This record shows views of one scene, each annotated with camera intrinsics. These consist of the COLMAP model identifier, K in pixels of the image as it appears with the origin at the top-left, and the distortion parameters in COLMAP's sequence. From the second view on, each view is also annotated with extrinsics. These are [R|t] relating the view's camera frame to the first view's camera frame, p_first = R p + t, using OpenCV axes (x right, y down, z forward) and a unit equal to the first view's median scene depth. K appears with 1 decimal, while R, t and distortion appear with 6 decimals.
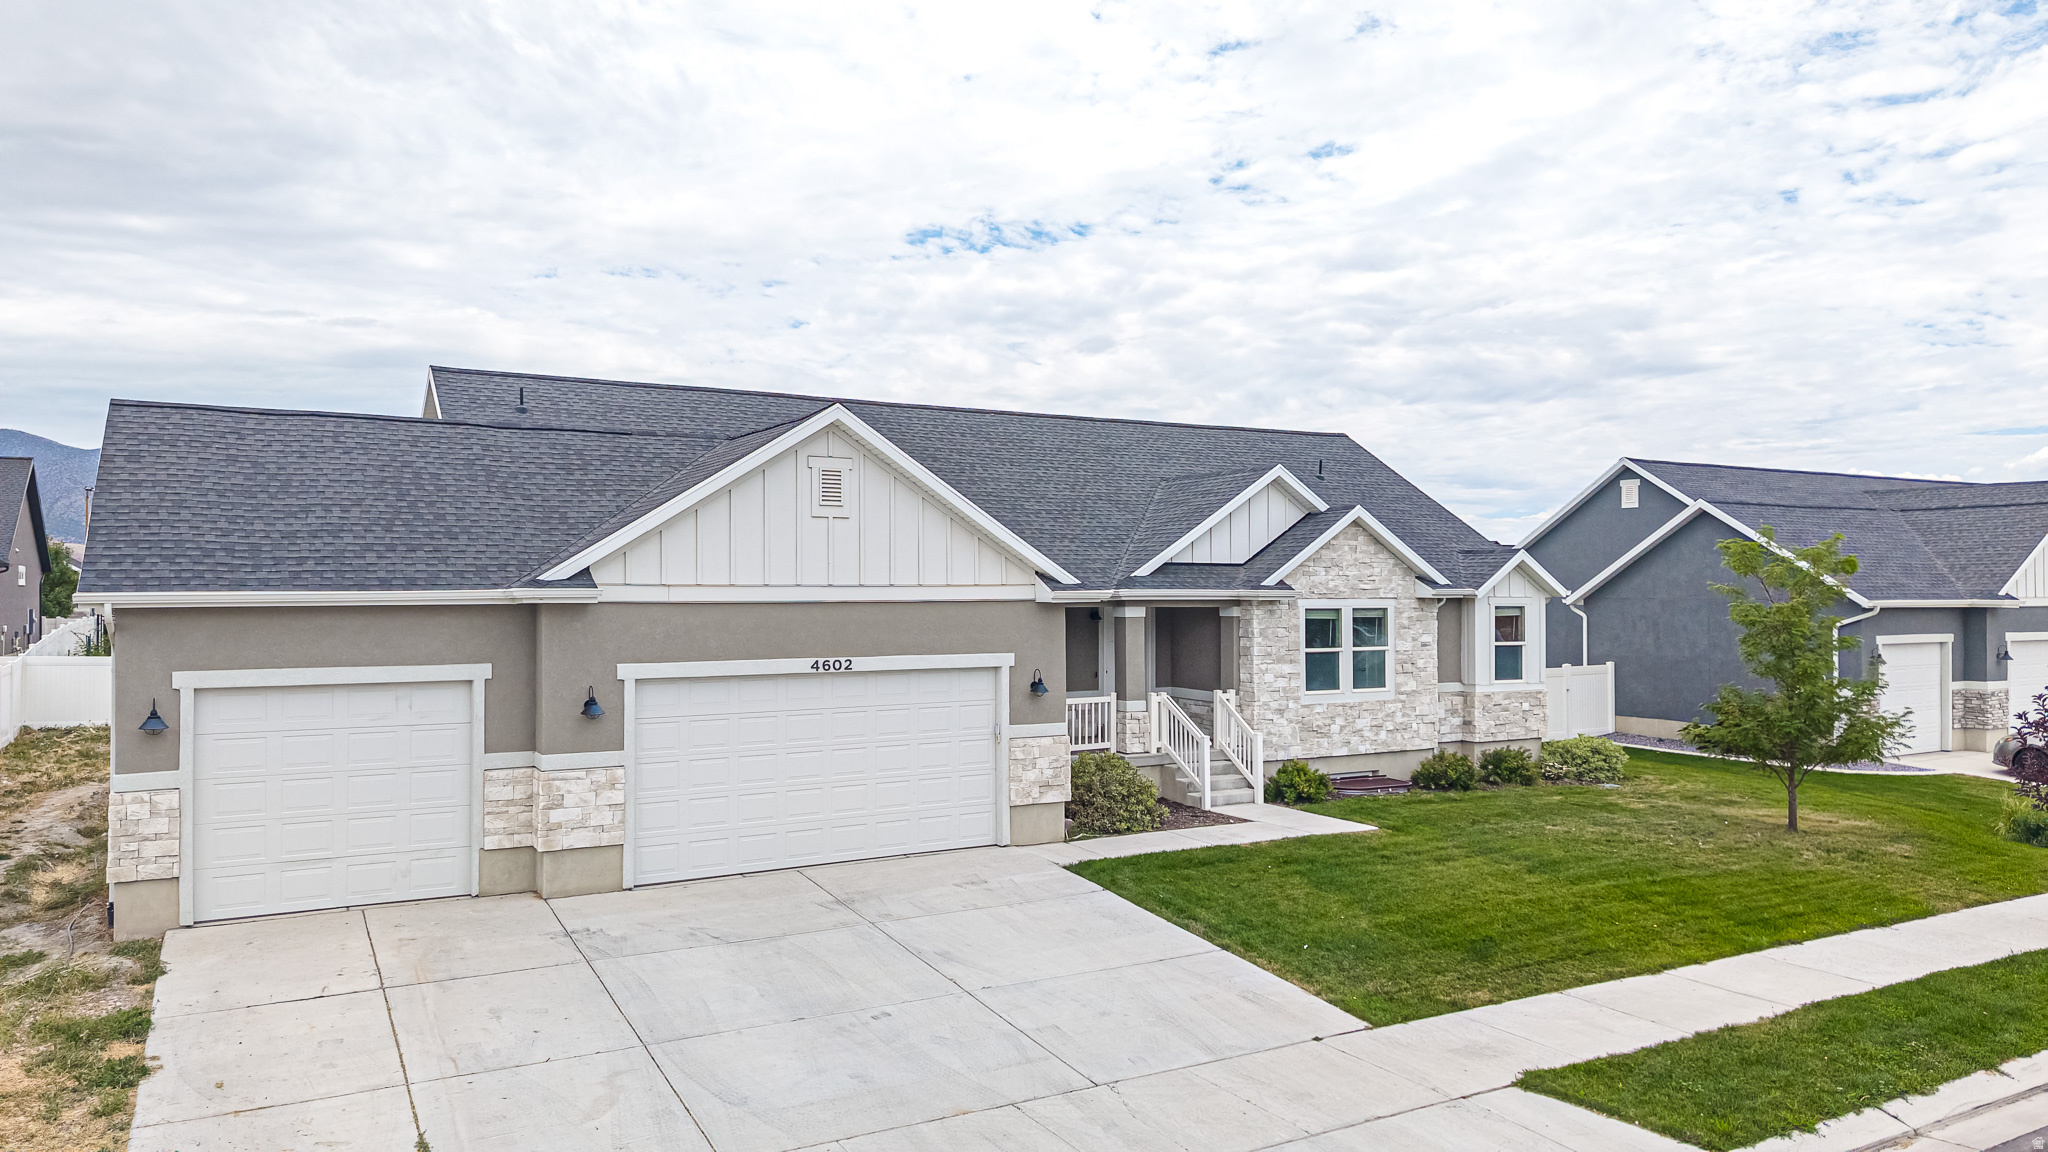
lens RADIAL K [[1375.2, 0, 1026.0], [0, 1375.2, 564.6], [0, 0, 1]] dist [0.030792, -0.034570]
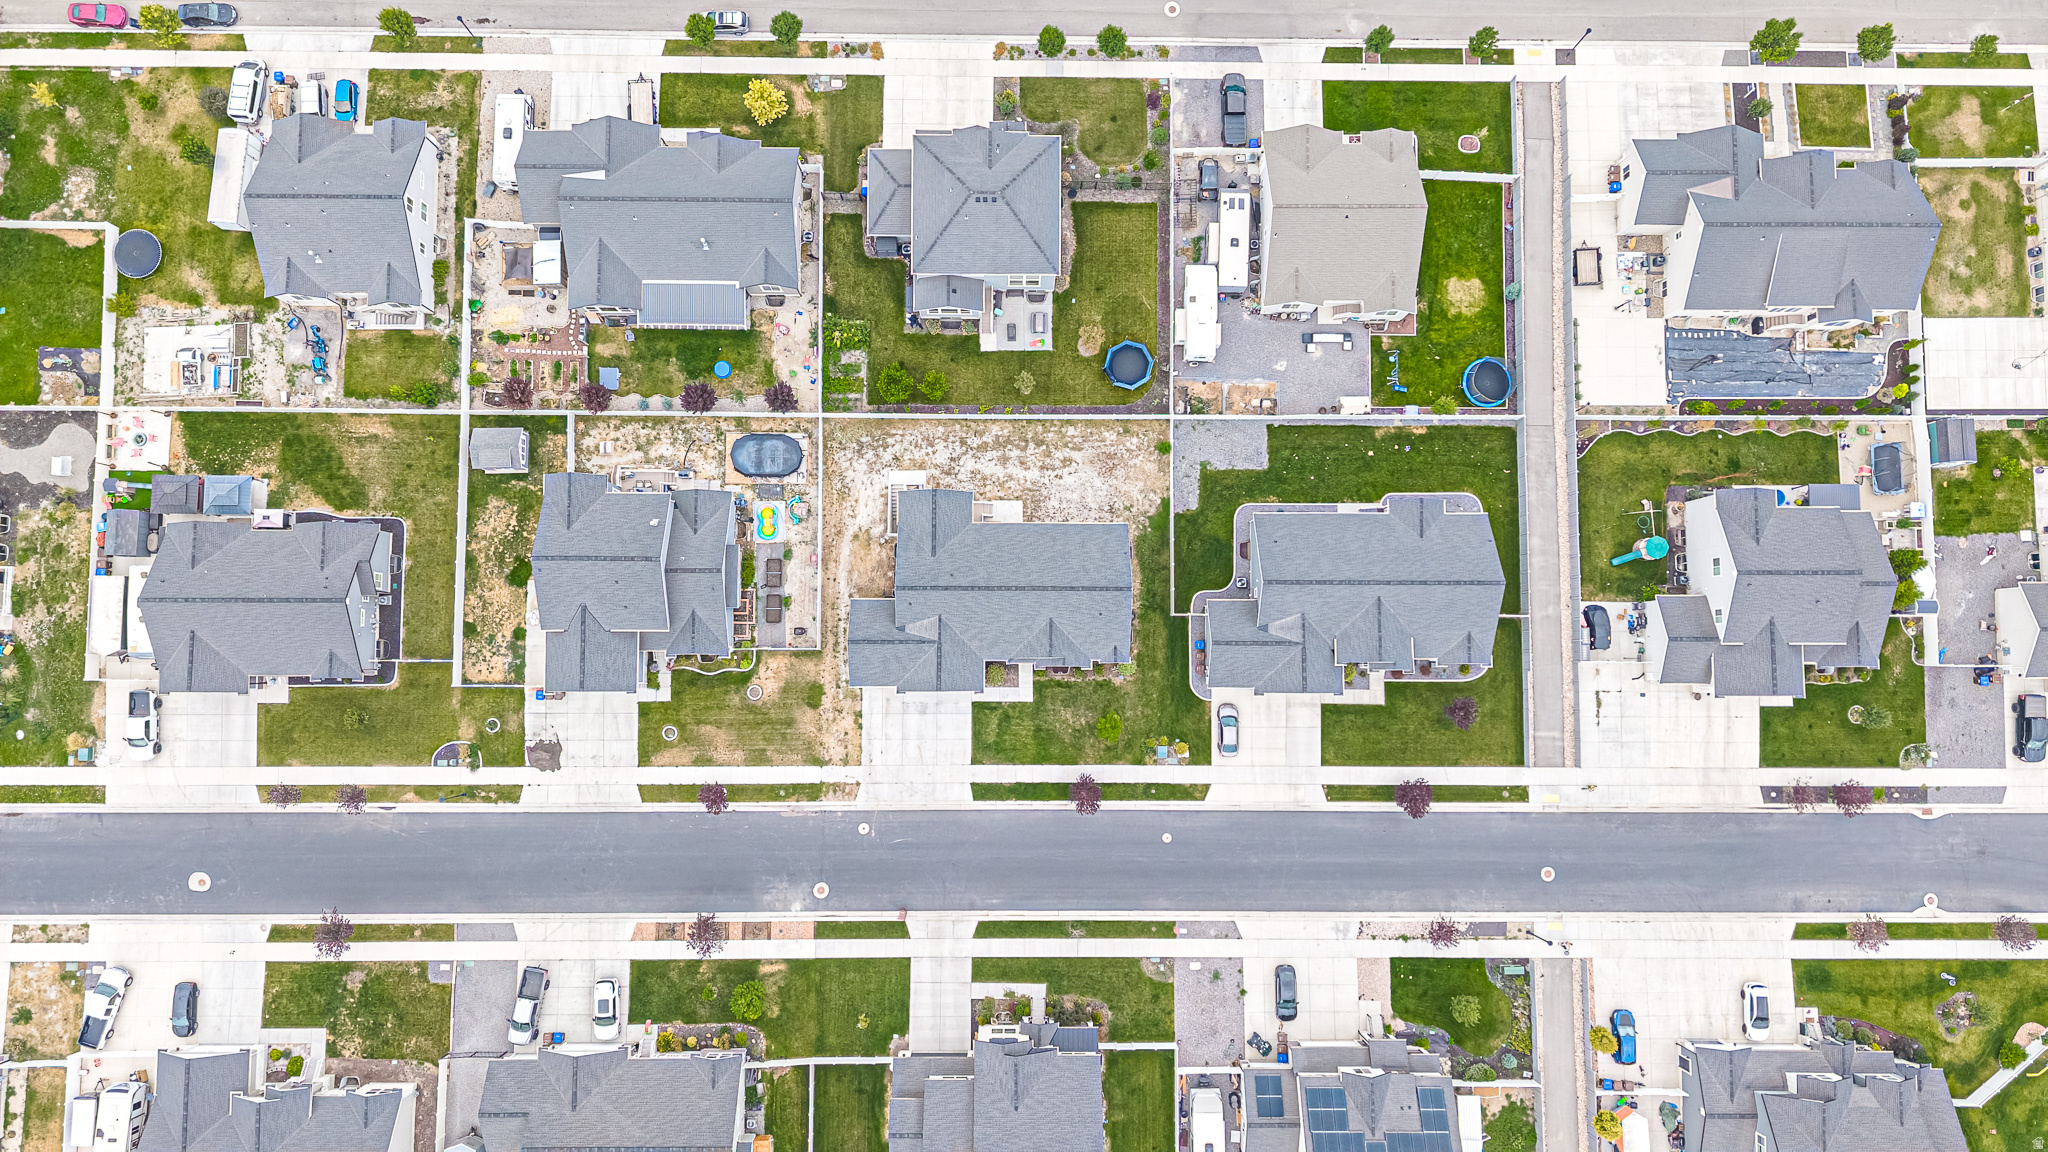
lens RADIAL K [[1375.2, 0, 1020.7], [0, 1375.2, 580.7], [0, 0, 1]] dist [0.030792, -0.034570]
pose [[0.867093, 0.497065, -0.032800, 0.129424], [-0.001404, 0.068283, 0.997665, -5.258084], [0.498144, -0.865023, 0.059905, 0.955222]]
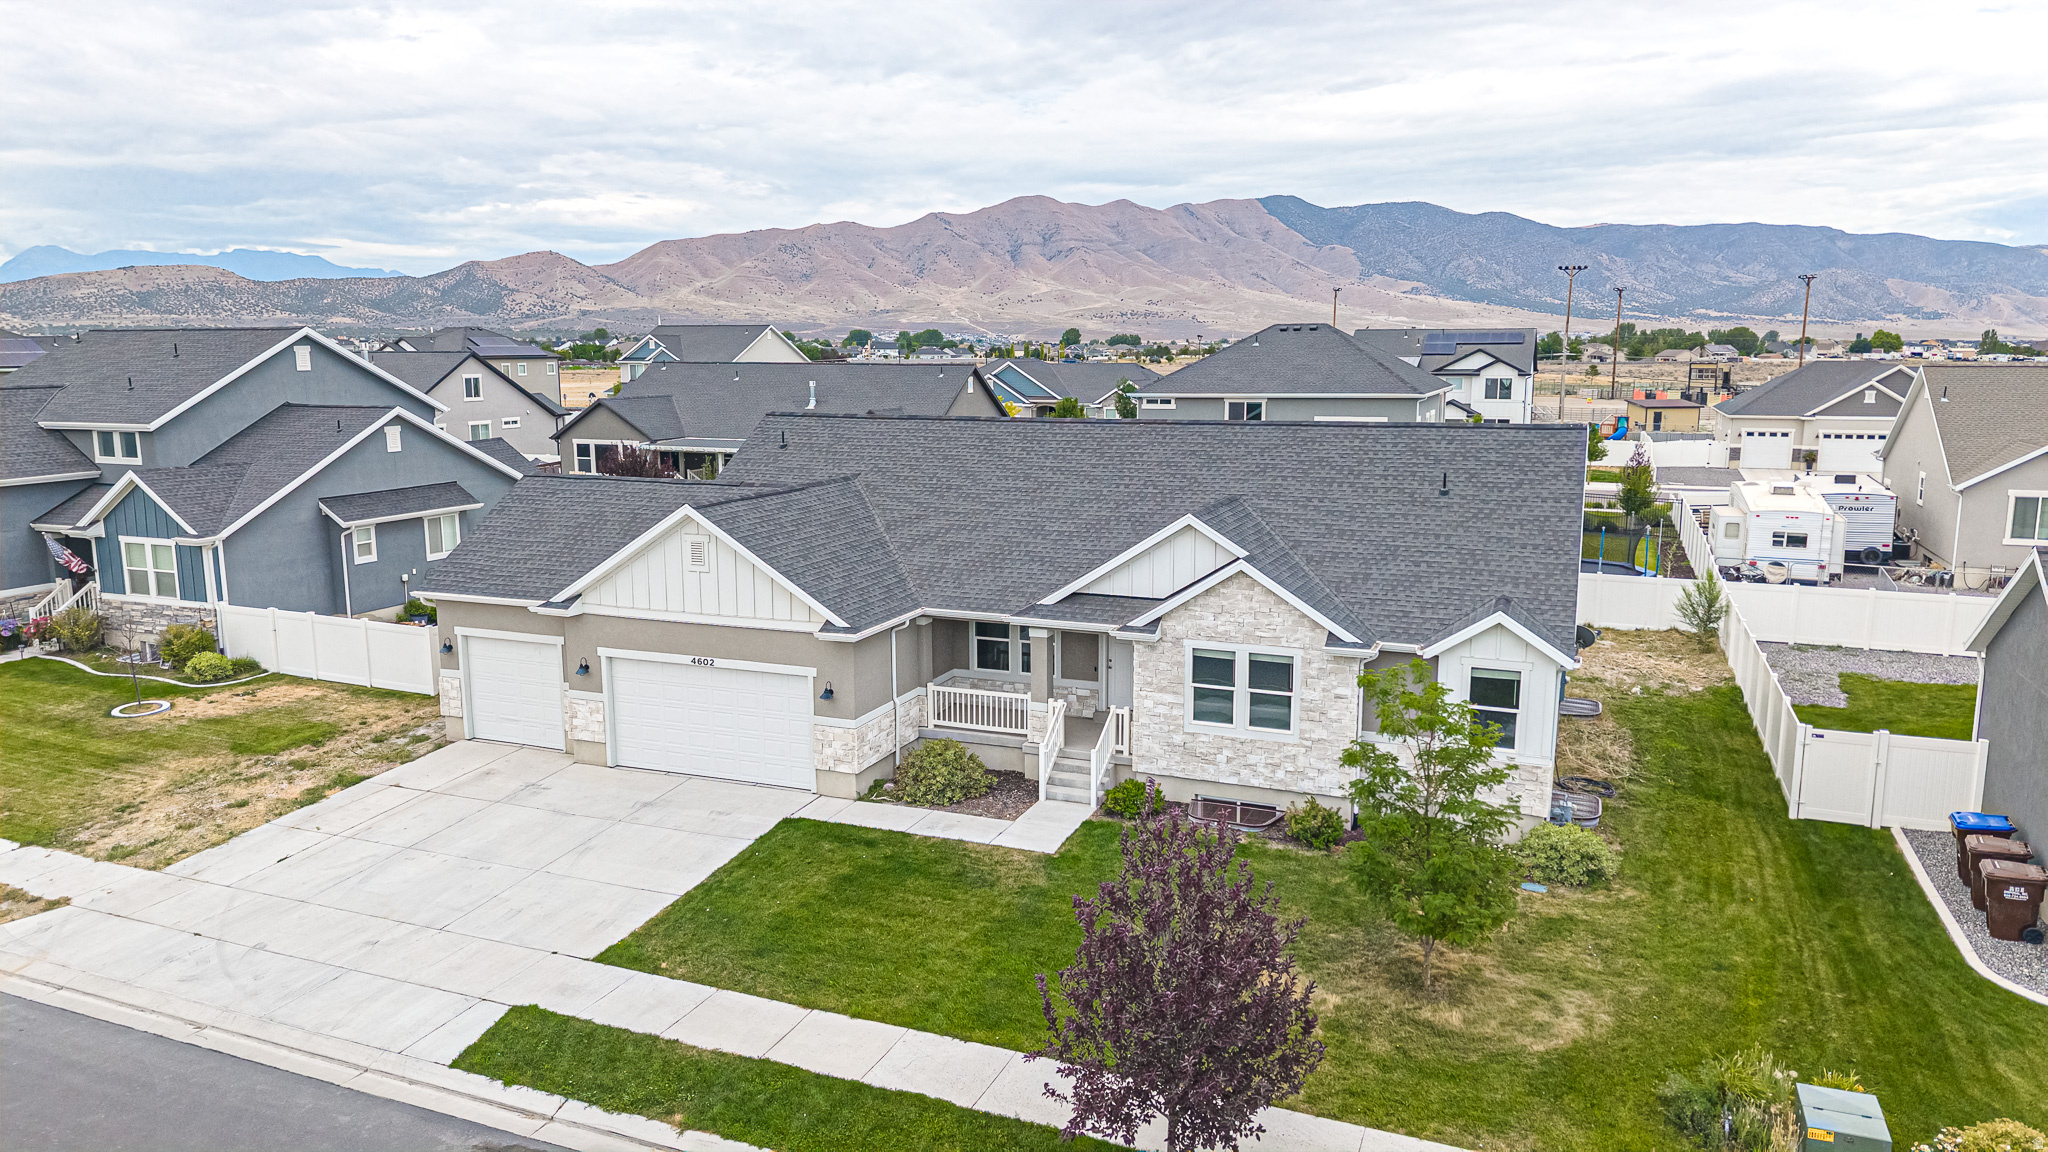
lens RADIAL K [[1375.2, 0, 1013.9], [0, 1375.2, 566.1], [0, 0, 1]] dist [0.030792, -0.034570]
pose [[0.610703, 0.124420, -0.782024, 1.024051], [0.018721, 0.985034, 0.171338, -0.236558], [0.791639, -0.119277, 0.599234, 0.250110]]
